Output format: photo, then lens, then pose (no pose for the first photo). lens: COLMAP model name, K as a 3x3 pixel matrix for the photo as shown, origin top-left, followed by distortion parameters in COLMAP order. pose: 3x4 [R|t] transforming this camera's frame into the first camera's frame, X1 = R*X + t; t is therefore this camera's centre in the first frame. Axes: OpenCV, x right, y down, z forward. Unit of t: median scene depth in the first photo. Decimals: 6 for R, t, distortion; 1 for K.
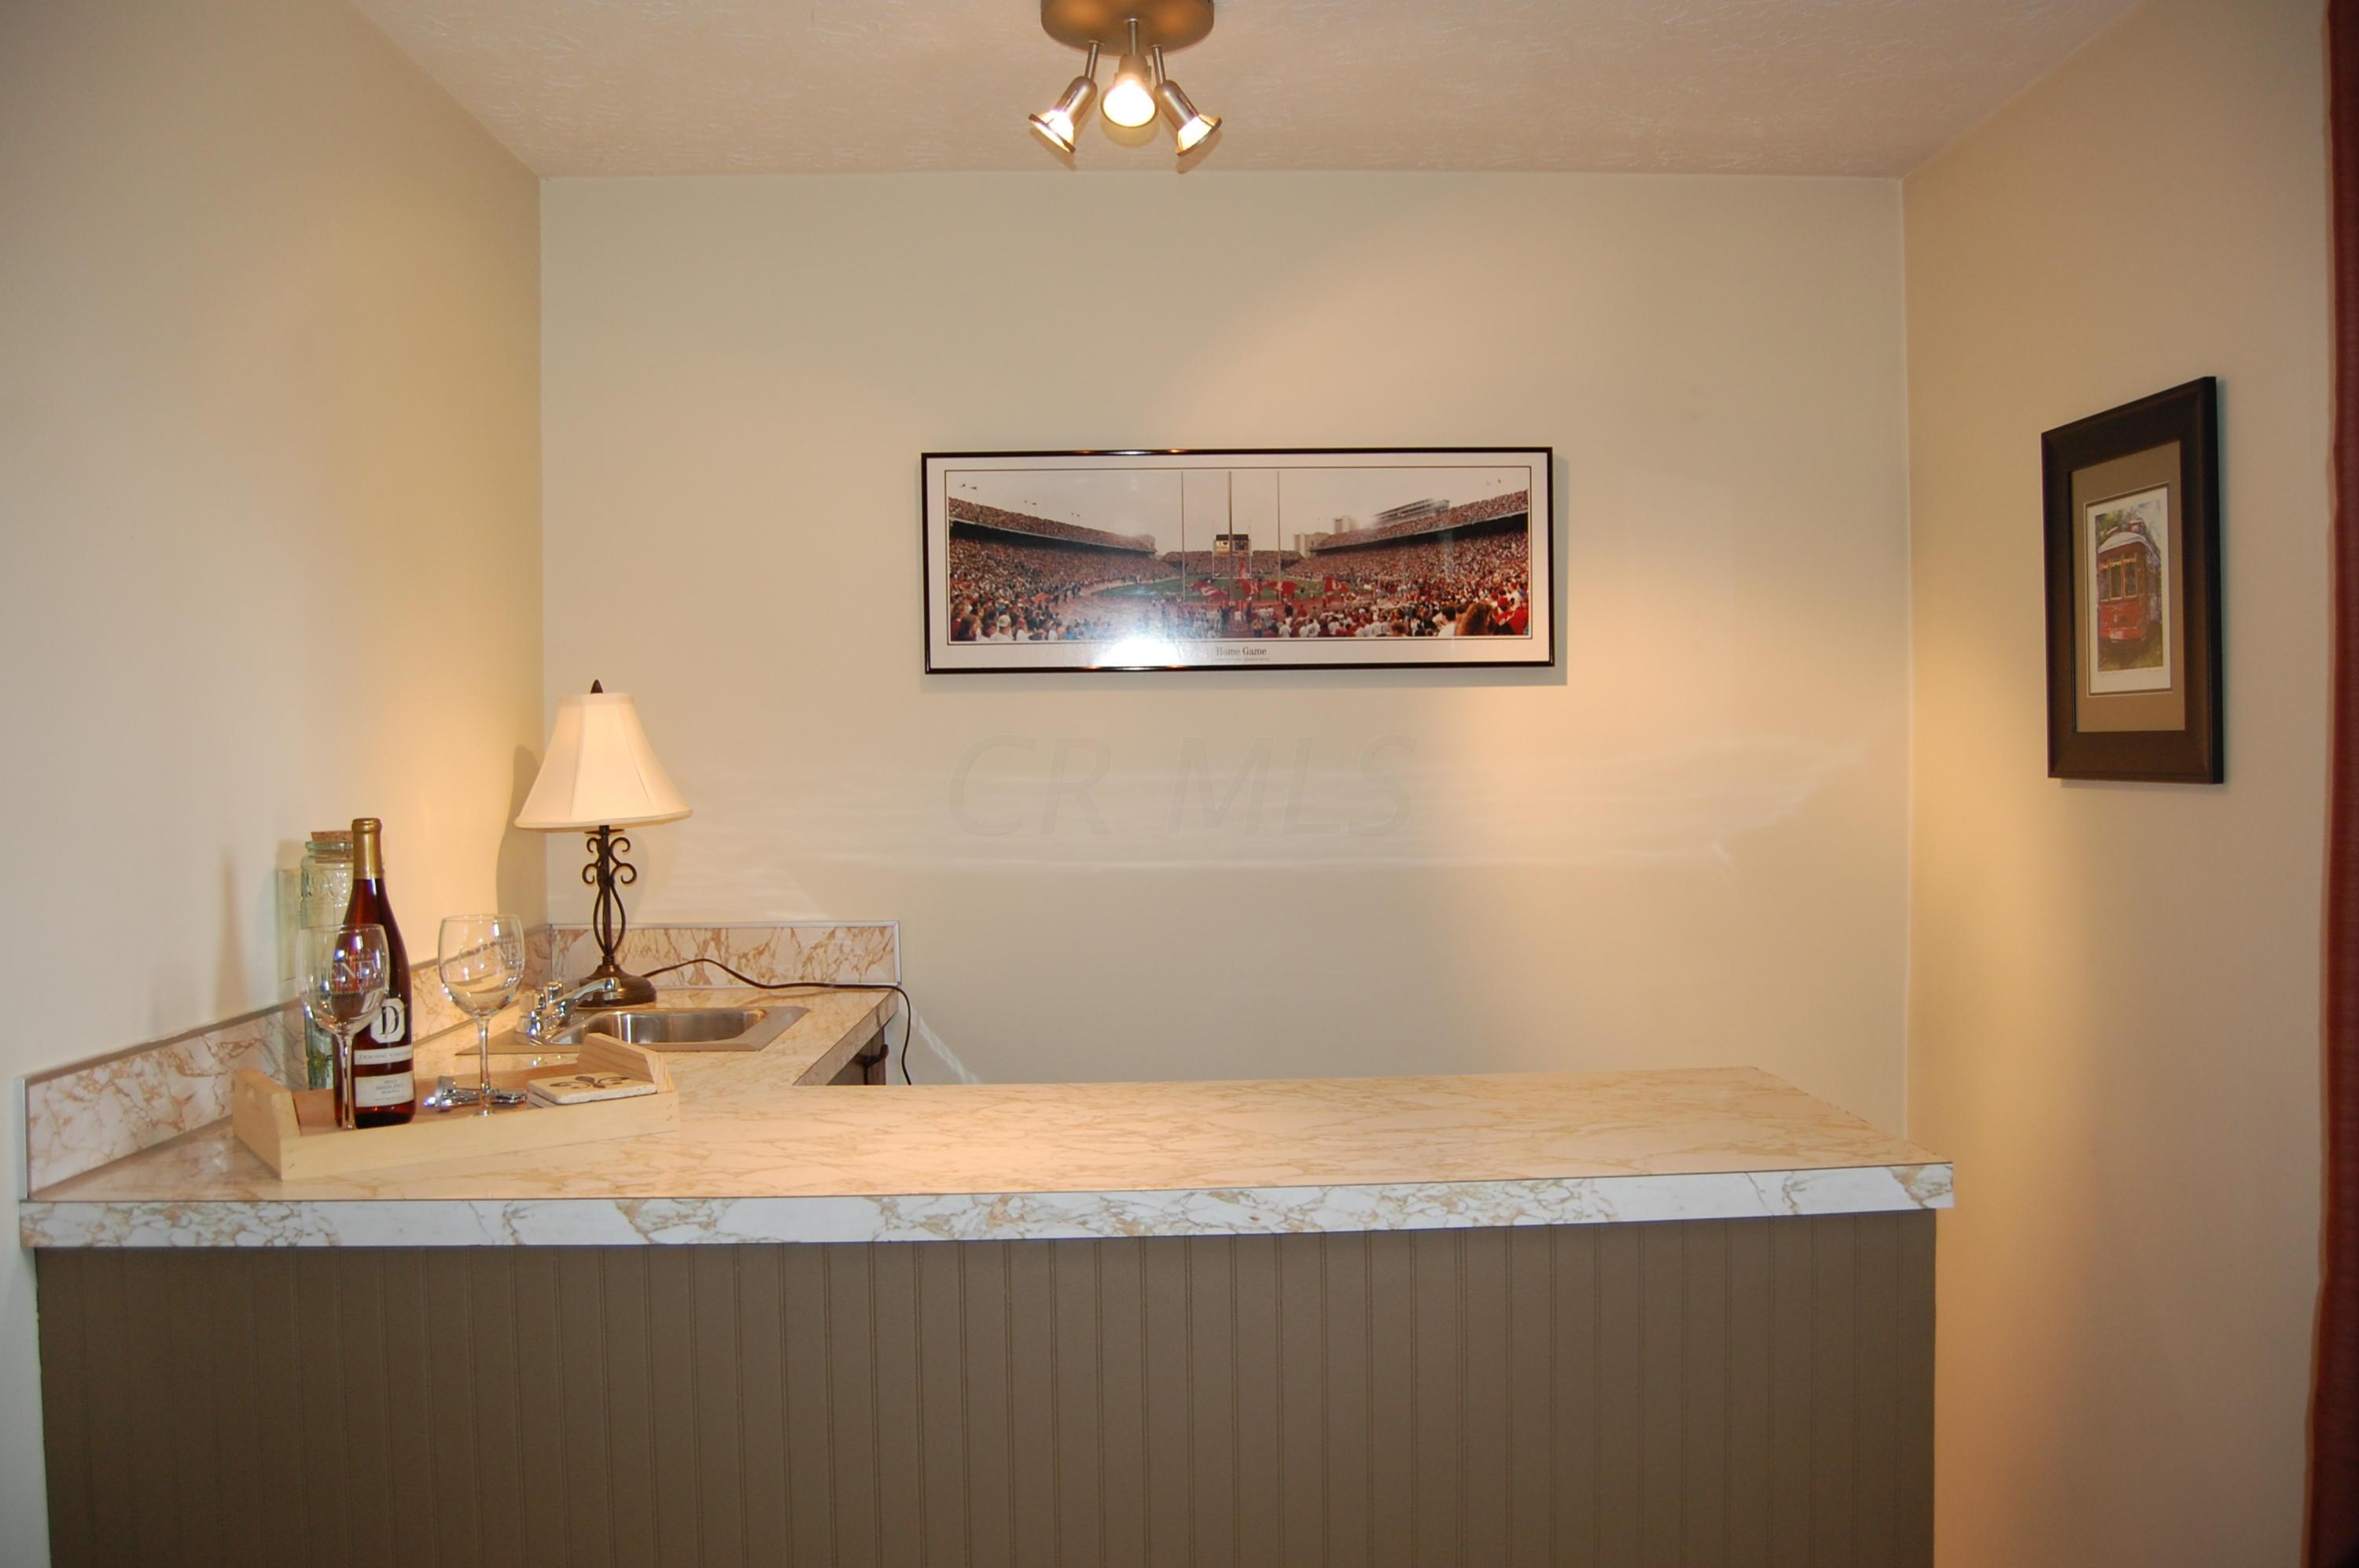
lens RADIAL K [[1850.2, 0, 1178.3], [0, 1850.2, 784.2], [0, 0, 1]] dist [-0.092819, 0.036280]
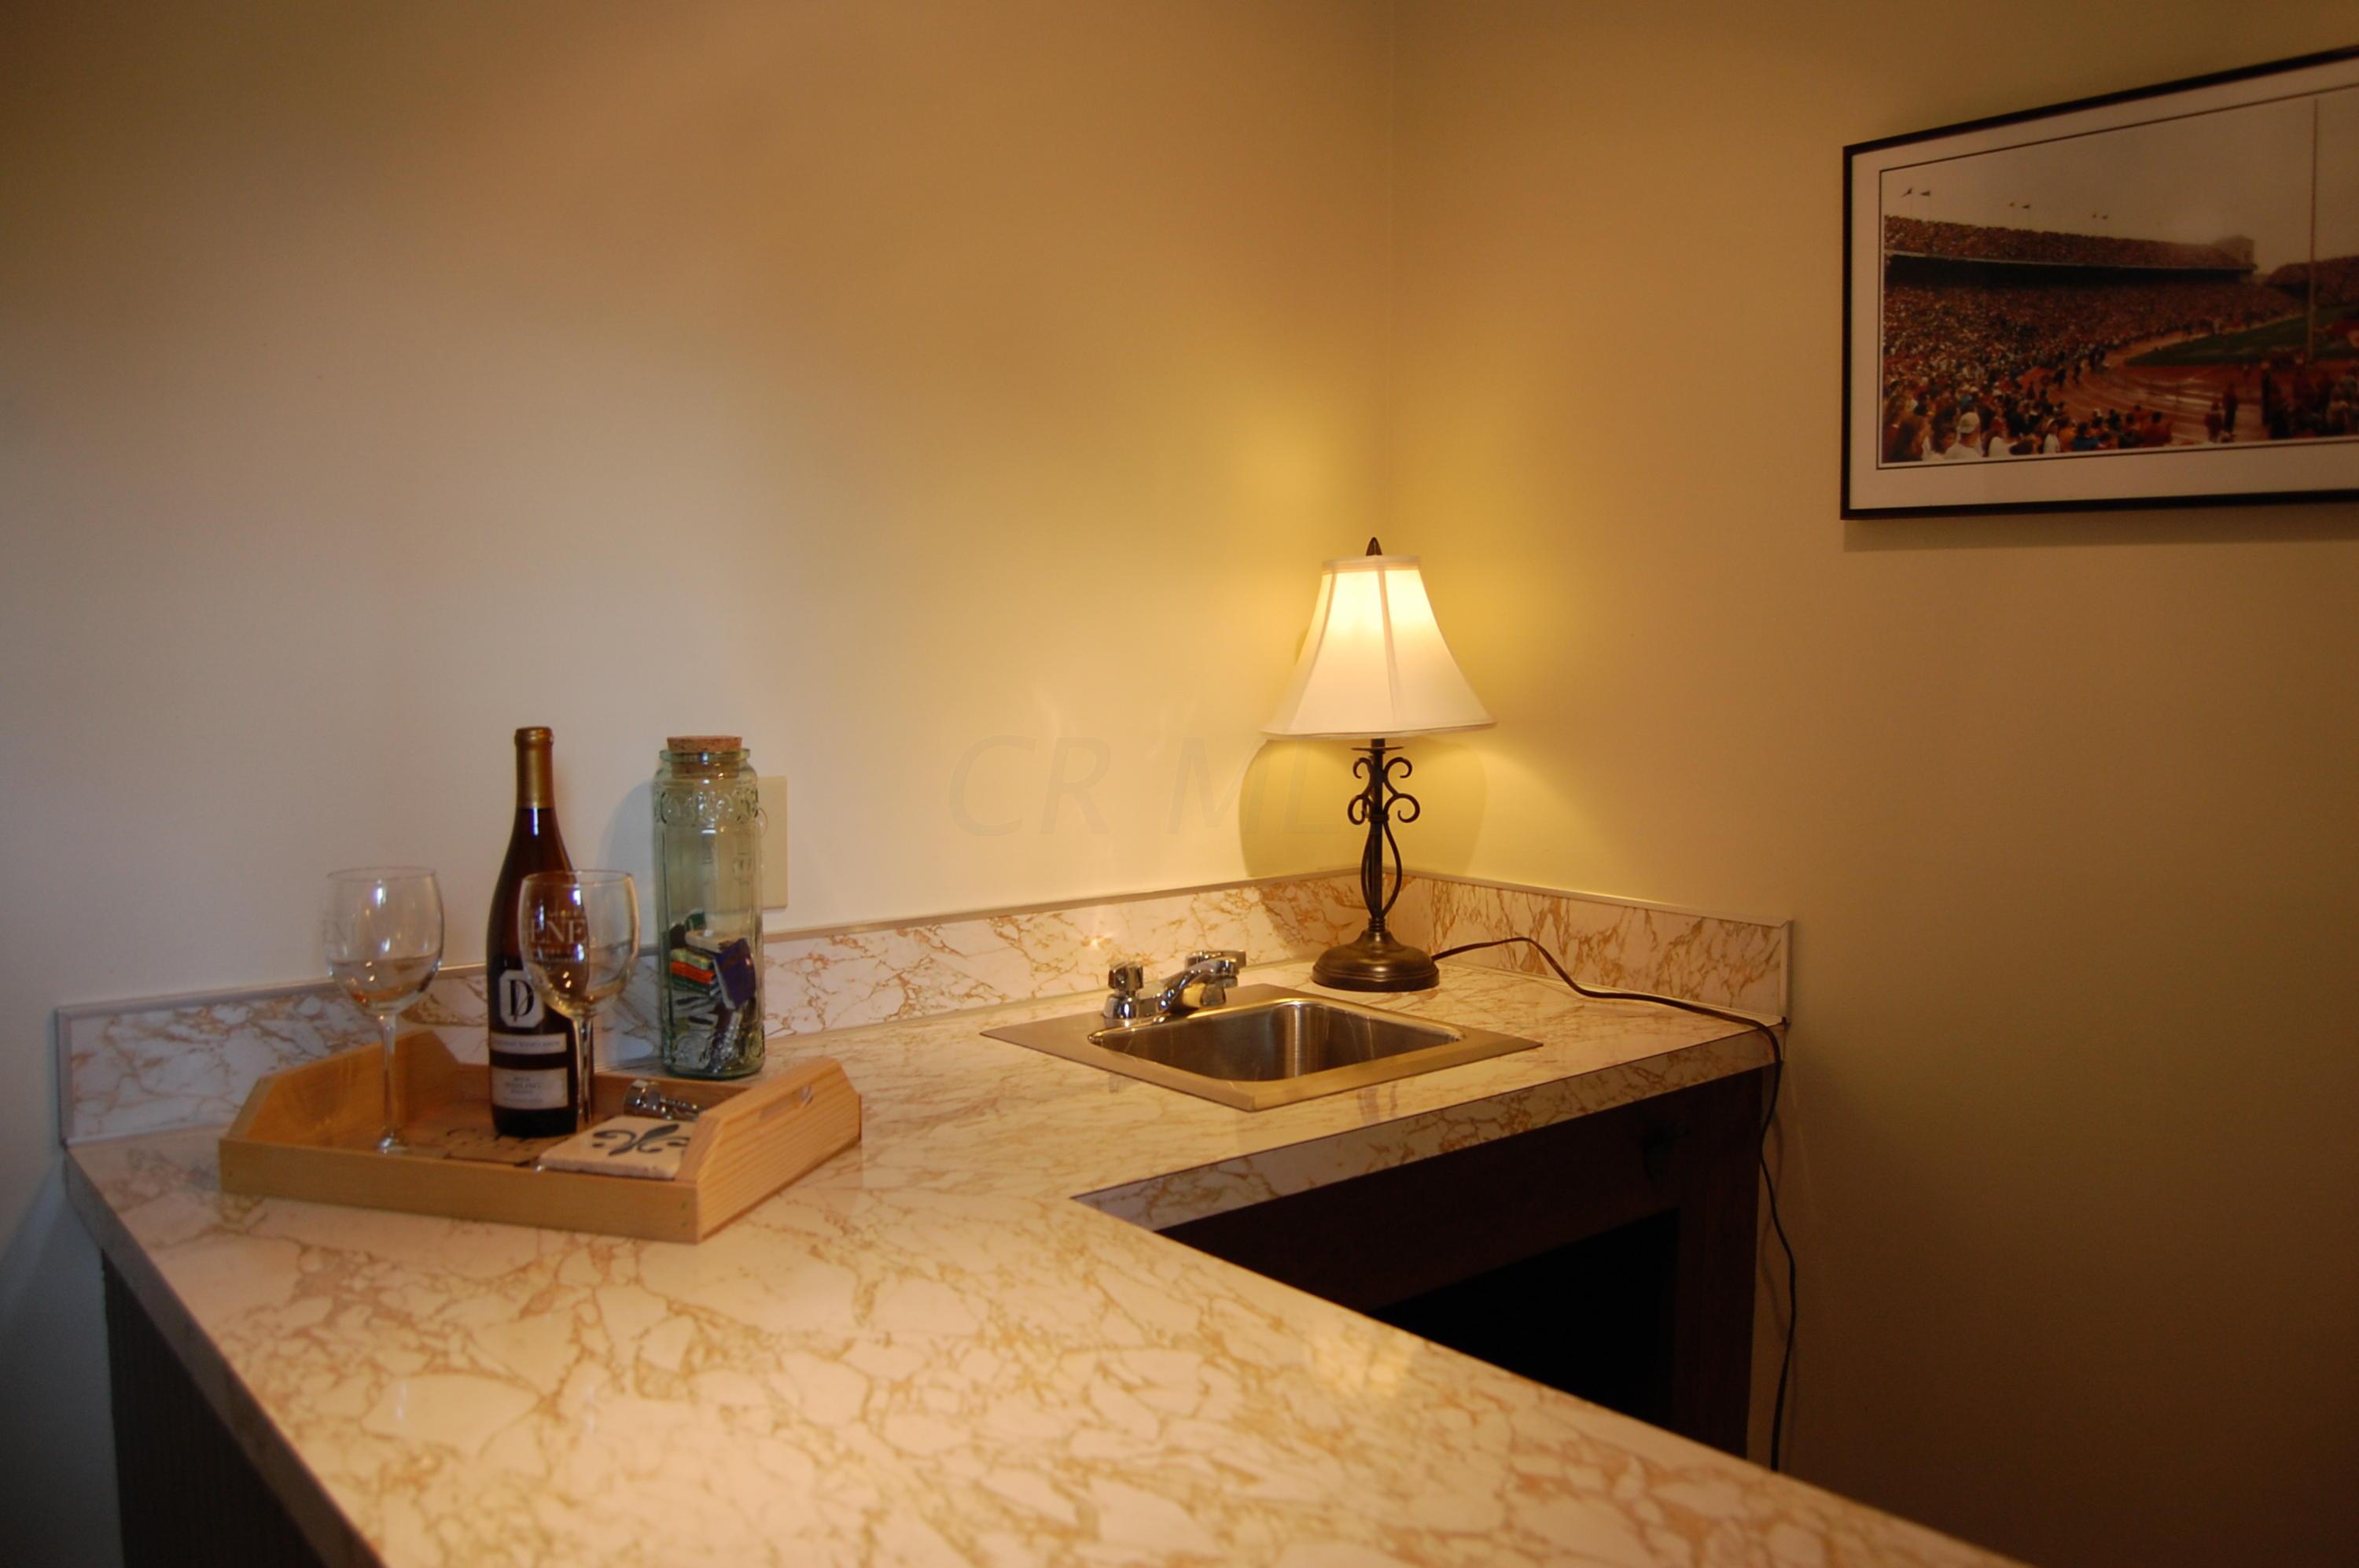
lens RADIAL K [[1850.2, 0, 1176.2], [0, 1850.2, 783.2], [0, 0, 1]] dist [-0.092819, 0.036280]
pose [[0.625788, 0.079841, -0.775896, 0.195344], [-0.025373, 0.996305, 0.082058, -0.017409], [0.779580, -0.031664, 0.625501, 0.456909]]
